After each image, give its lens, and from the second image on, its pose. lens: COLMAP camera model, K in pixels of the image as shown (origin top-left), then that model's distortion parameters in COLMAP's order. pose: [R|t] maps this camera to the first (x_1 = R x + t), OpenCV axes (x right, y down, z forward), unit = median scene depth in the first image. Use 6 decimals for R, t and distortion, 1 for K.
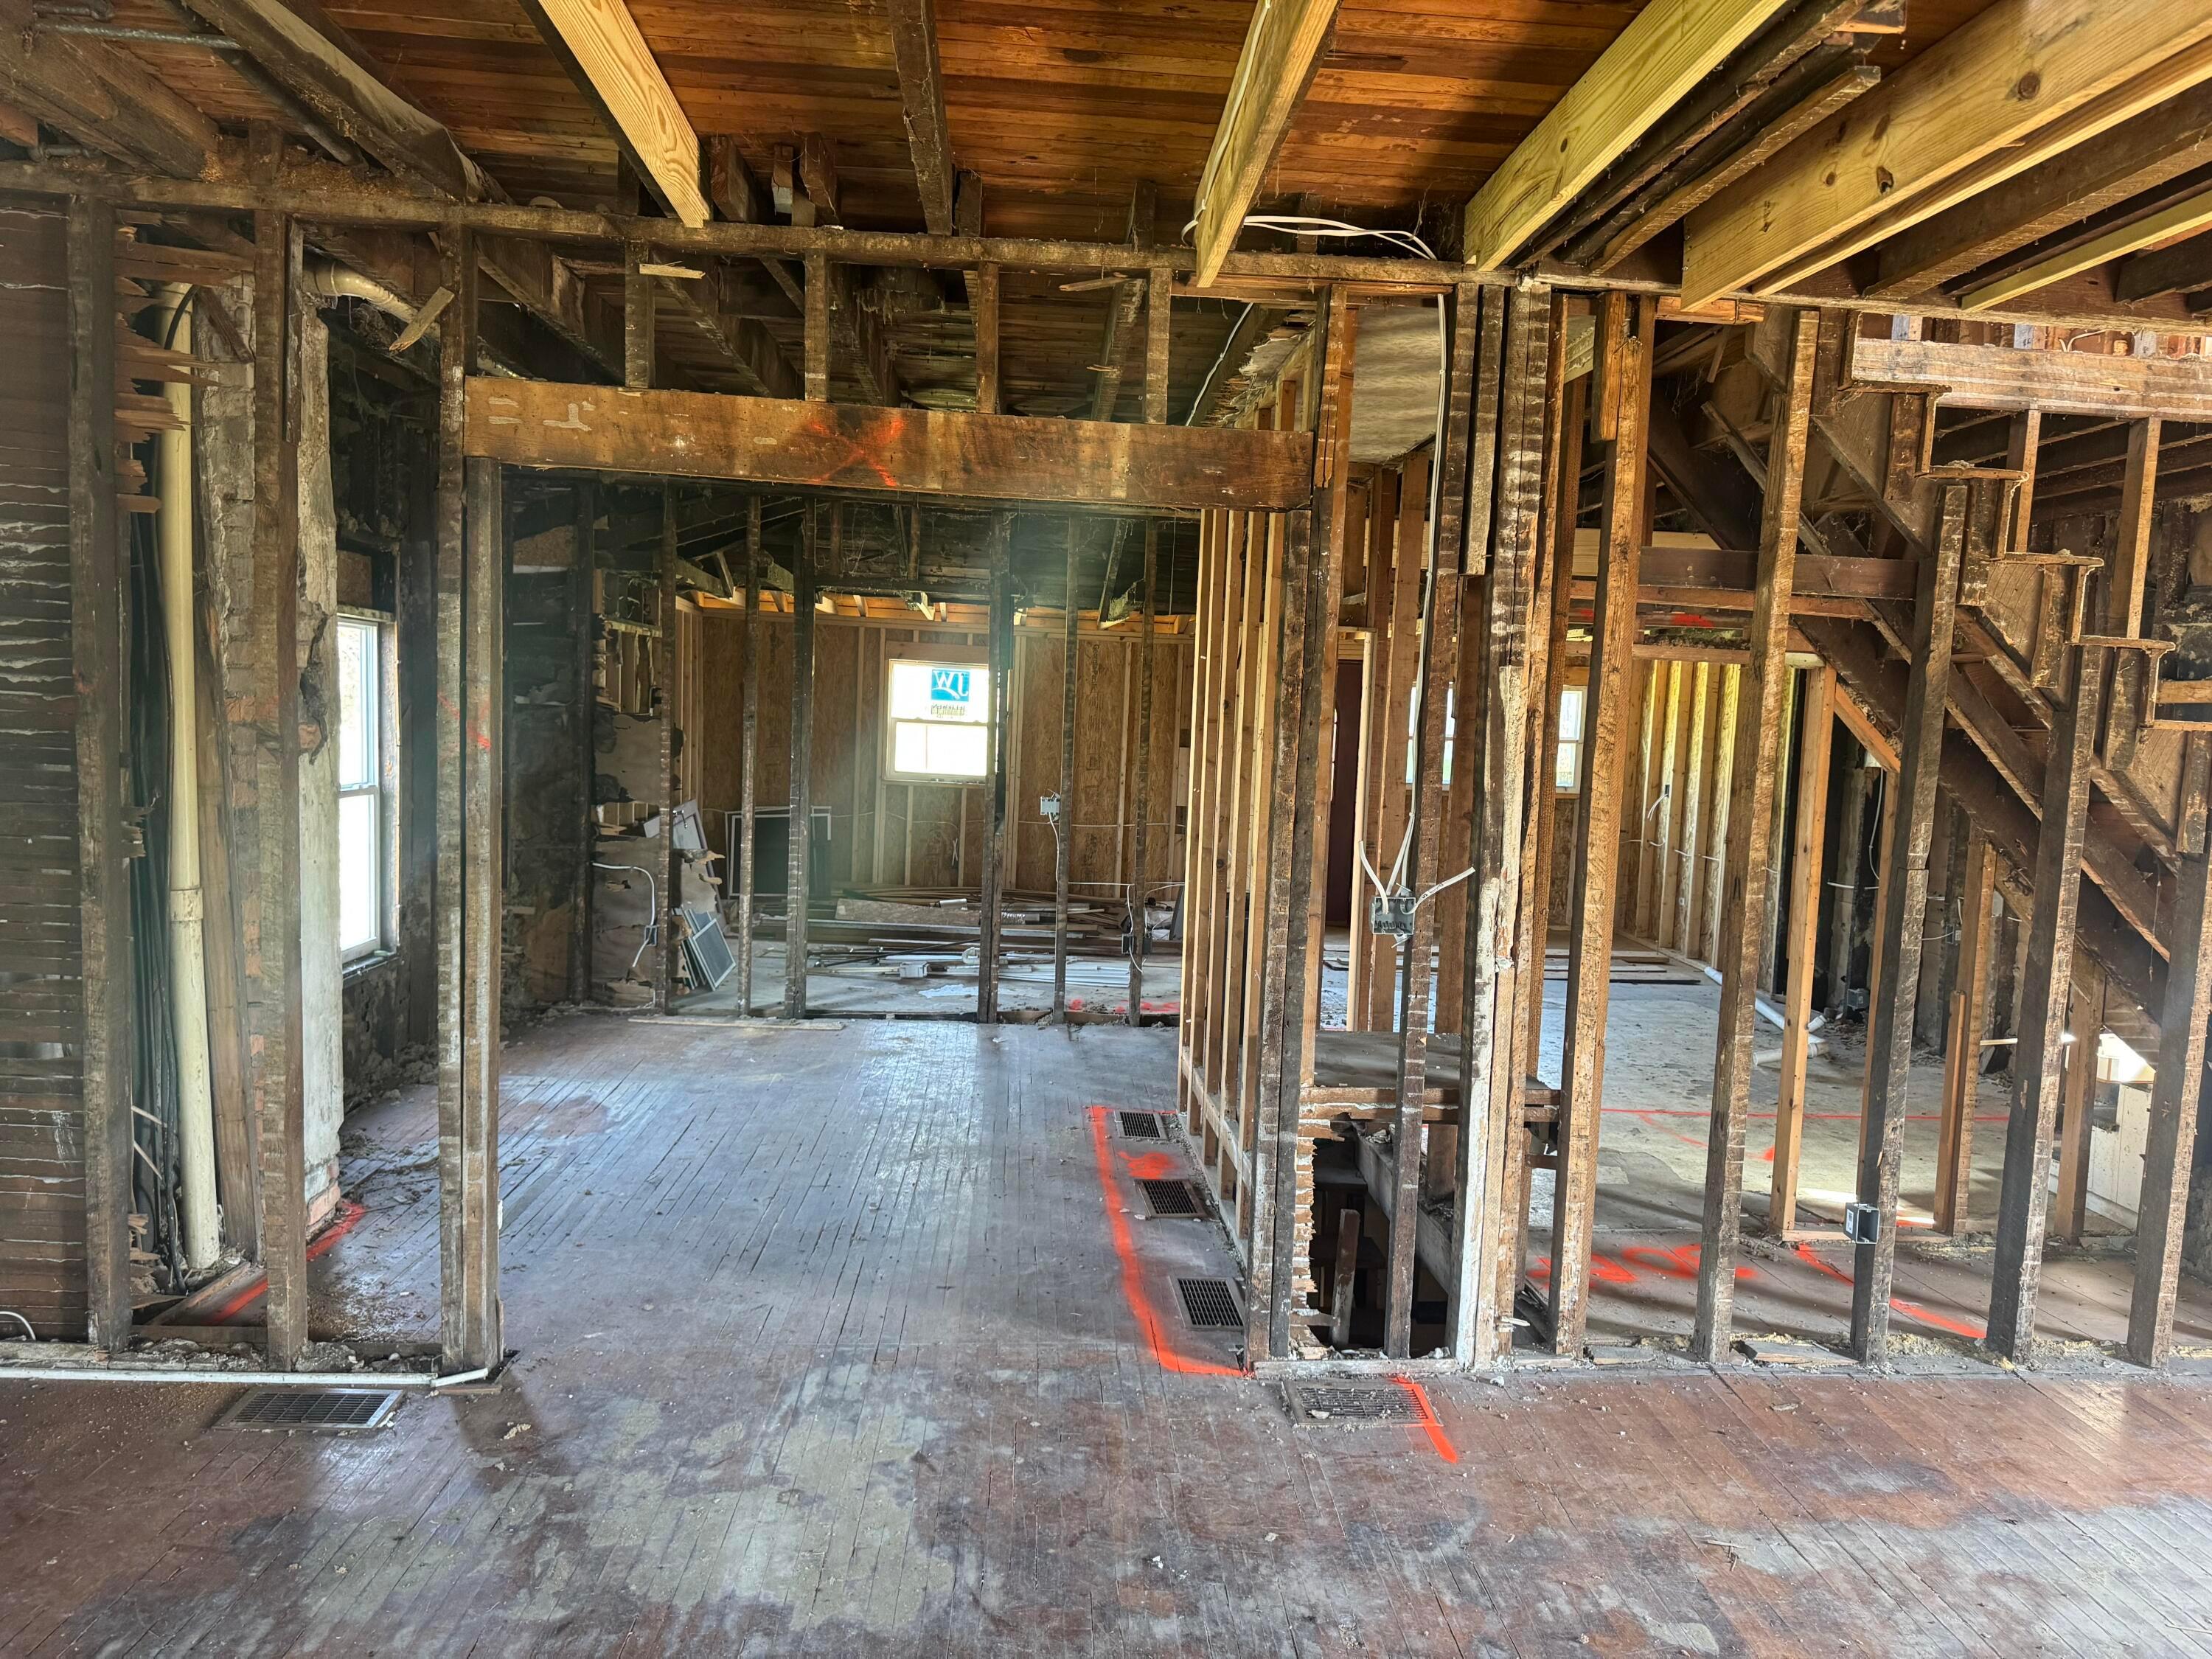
lens RADIAL K [[1538.7, 0, 1115.9], [0, 1538.7, 845.9], [0, 0, 1]] dist [0.034721, -0.038601]
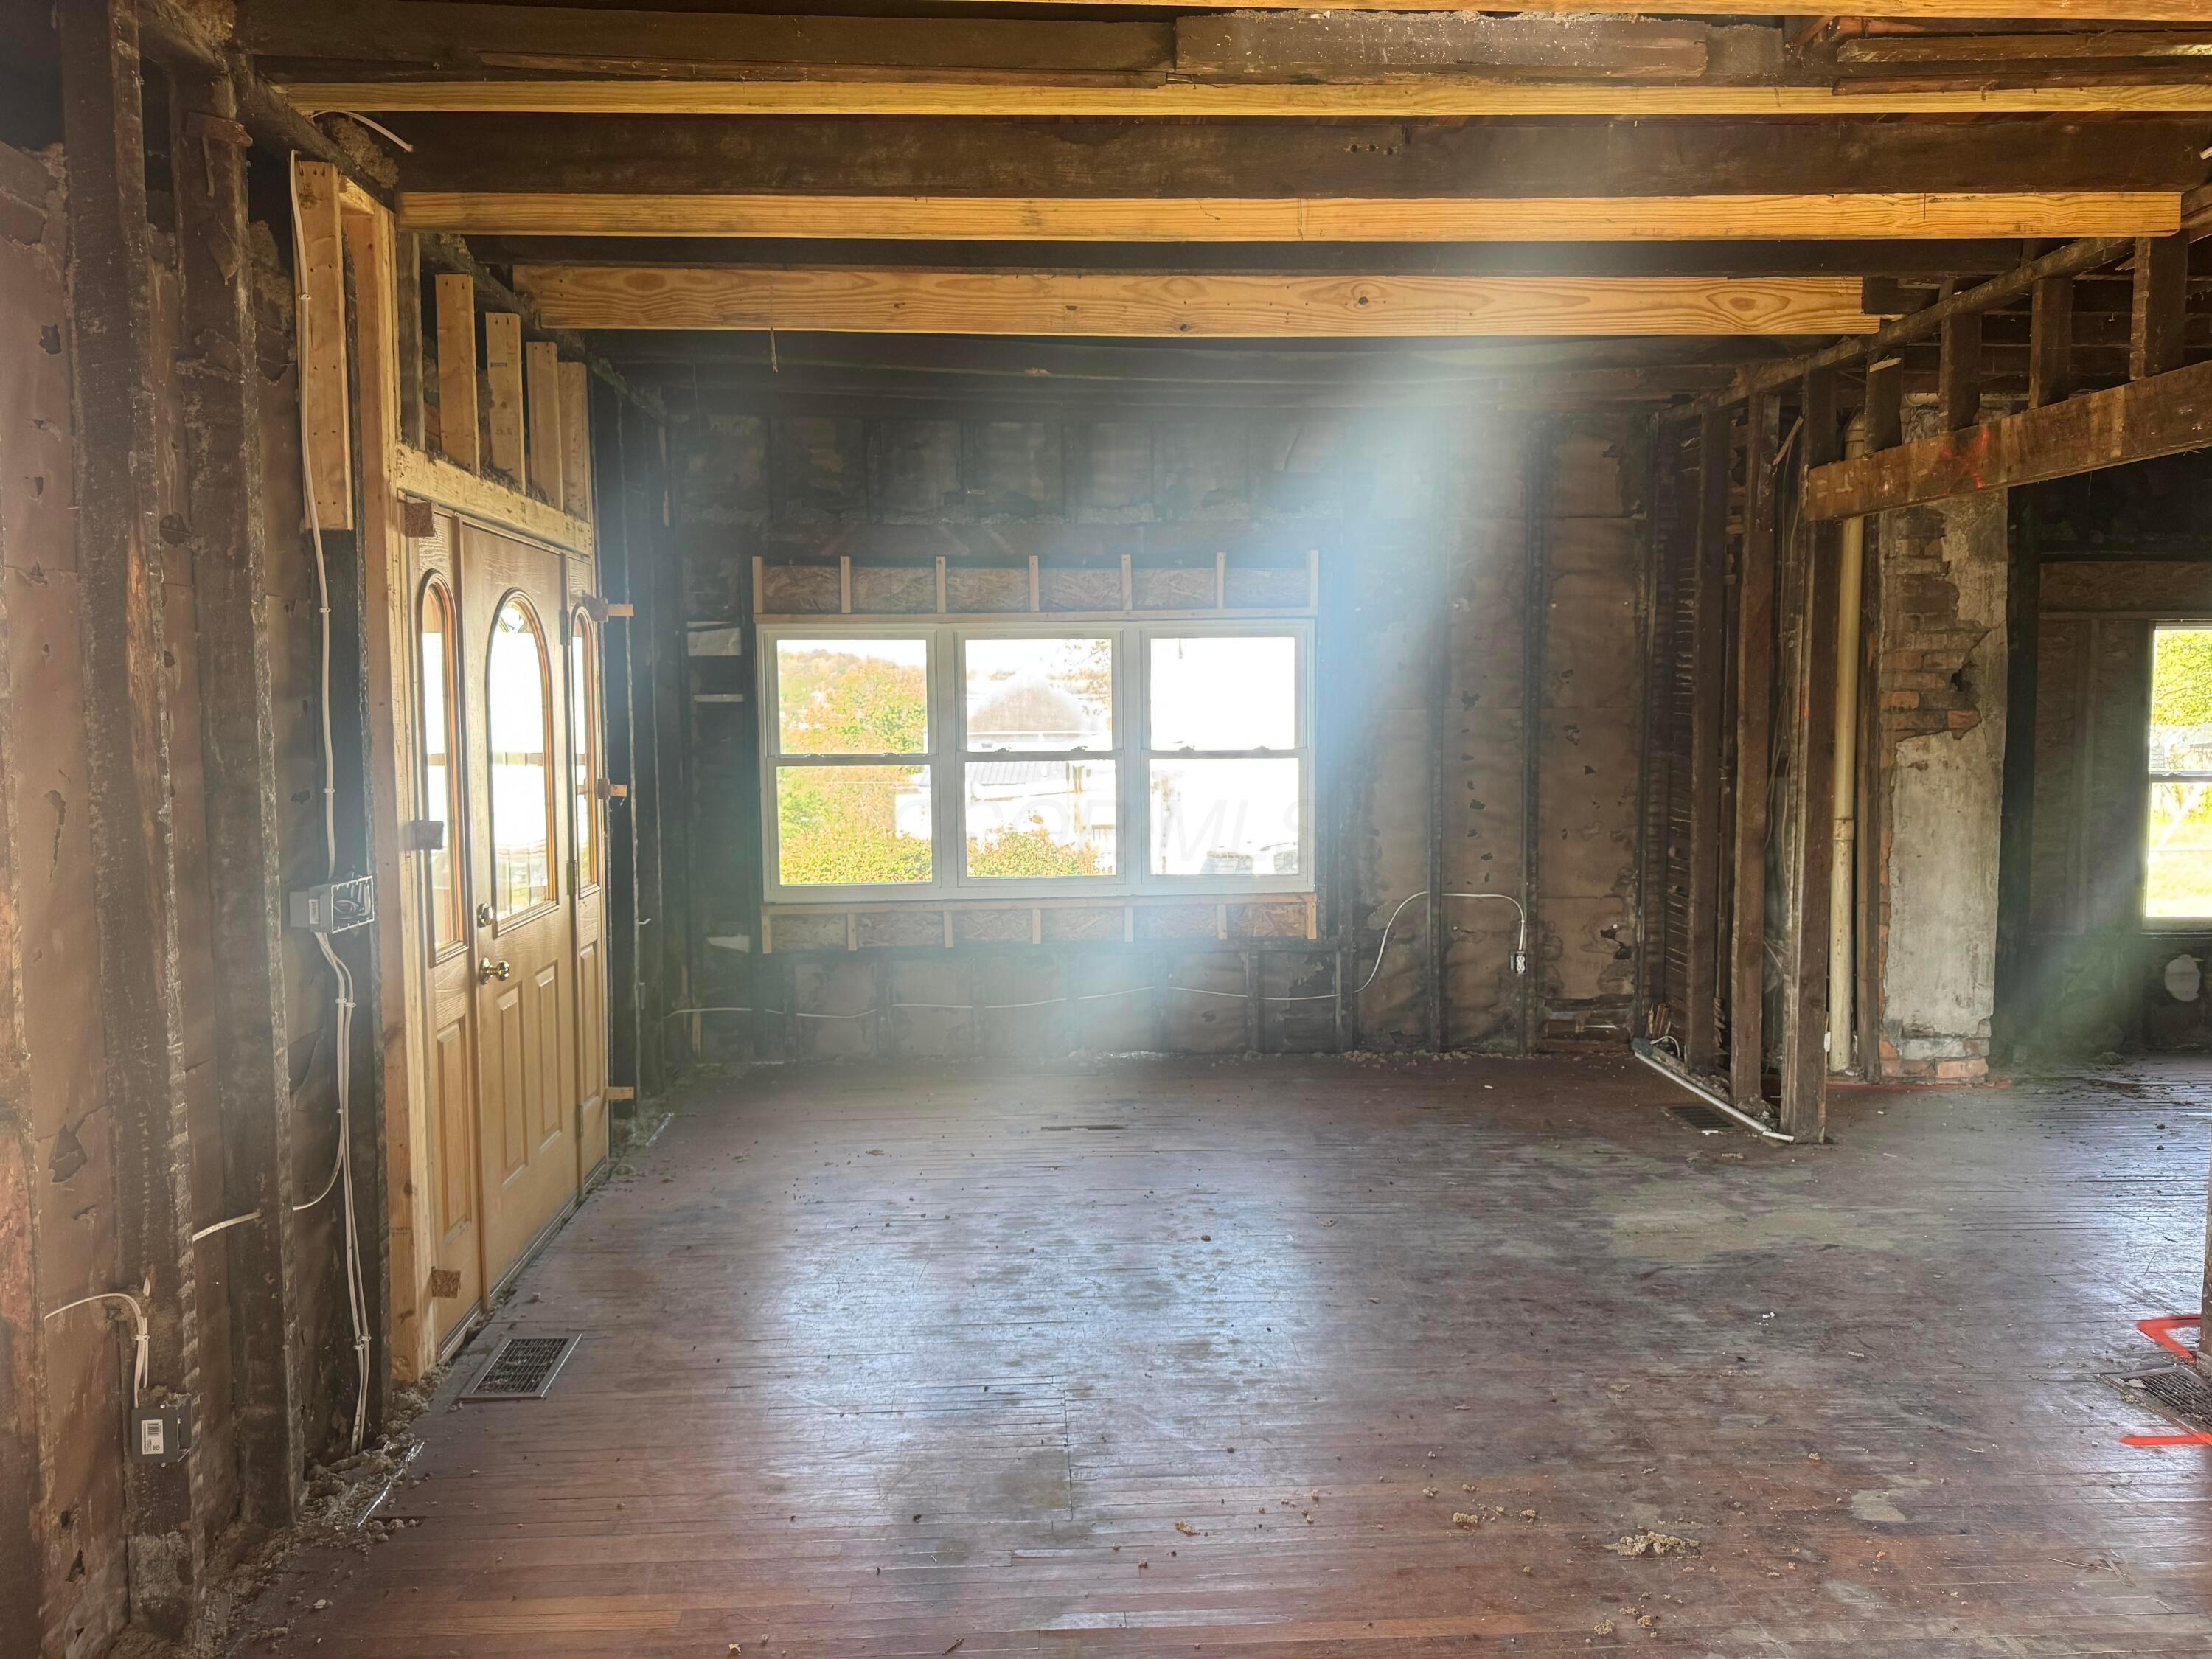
lens RADIAL K [[1538.7, 0, 1108.7], [0, 1538.7, 829.5], [0, 0, 1]] dist [0.034721, -0.038601]
pose [[-0.016780, 0.038794, -0.999106, 1.107836], [-0.079980, 0.995993, 0.040017, 0.040419], [0.996655, 0.080580, -0.013610, 0.361505]]
